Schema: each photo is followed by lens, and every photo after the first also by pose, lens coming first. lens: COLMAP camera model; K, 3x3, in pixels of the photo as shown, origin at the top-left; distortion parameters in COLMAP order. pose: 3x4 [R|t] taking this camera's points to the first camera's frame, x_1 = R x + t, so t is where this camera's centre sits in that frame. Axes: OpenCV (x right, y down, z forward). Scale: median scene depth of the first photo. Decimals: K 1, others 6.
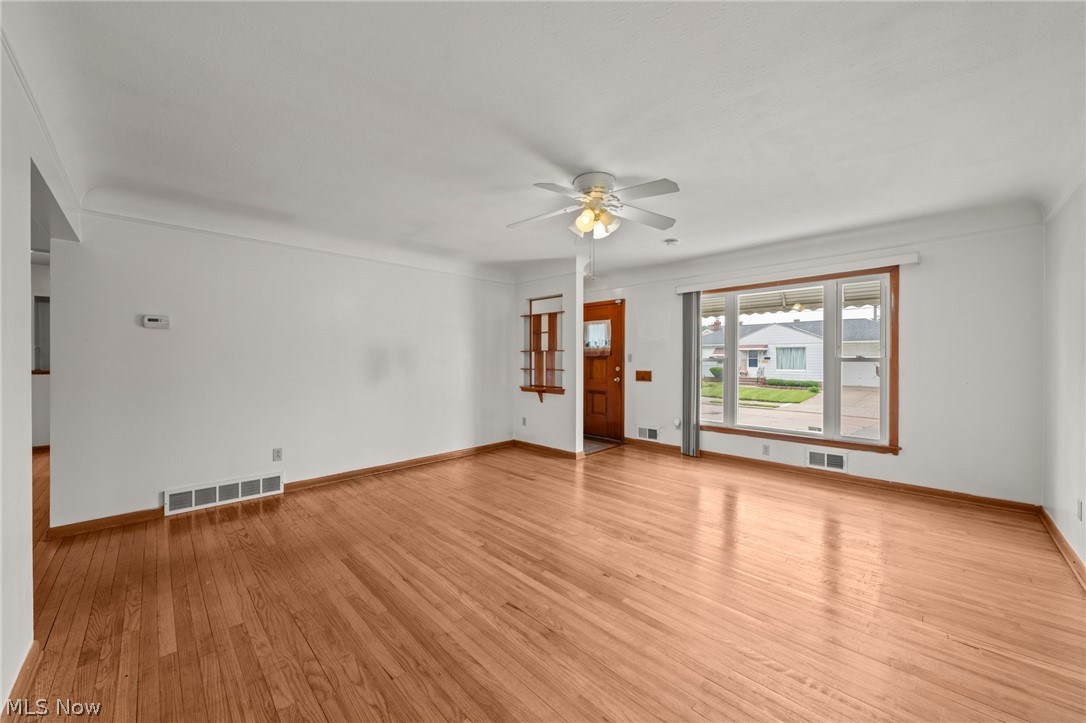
lens RADIAL K [[389.6, 0, 549.6], [0, 389.6, 360.2], [0, 0, 1]] dist [-0.000935, -0.000041]
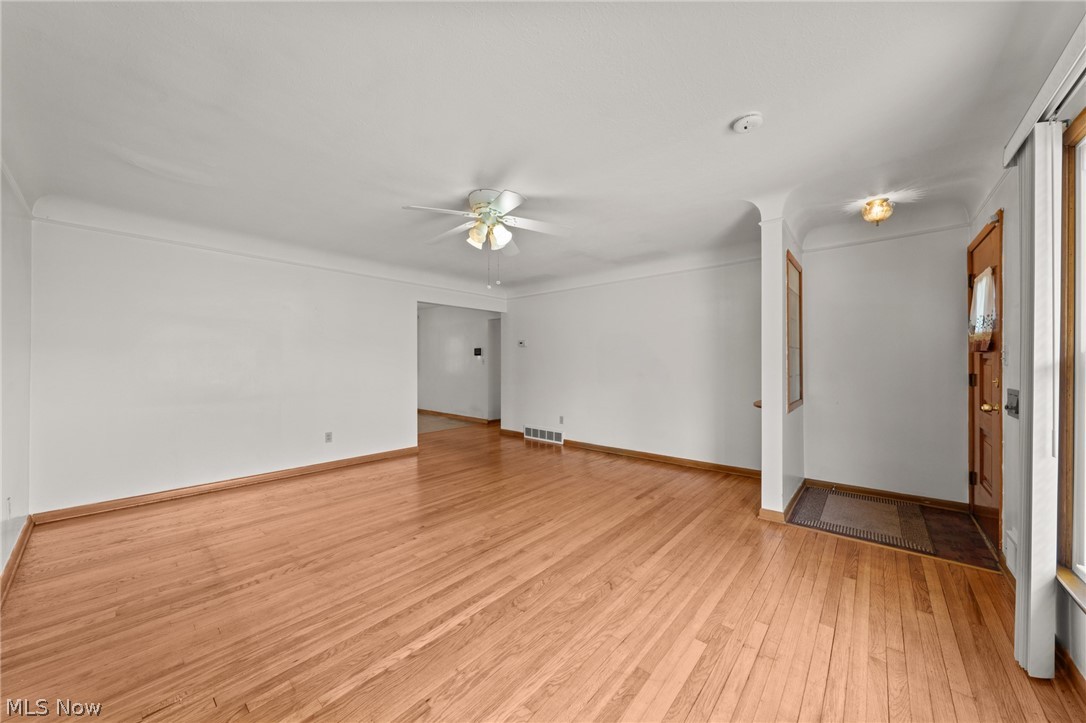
lens RADIAL K [[389.6, 0, 549.6], [0, 389.6, 360.2], [0, 0, 1]] dist [-0.000935, -0.000041]
pose [[0.076602, -0.004141, -0.997053, 1.019646], [-0.000762, 0.999991, -0.004212, -0.000348], [0.997061, 0.001082, 0.076598, 0.915980]]
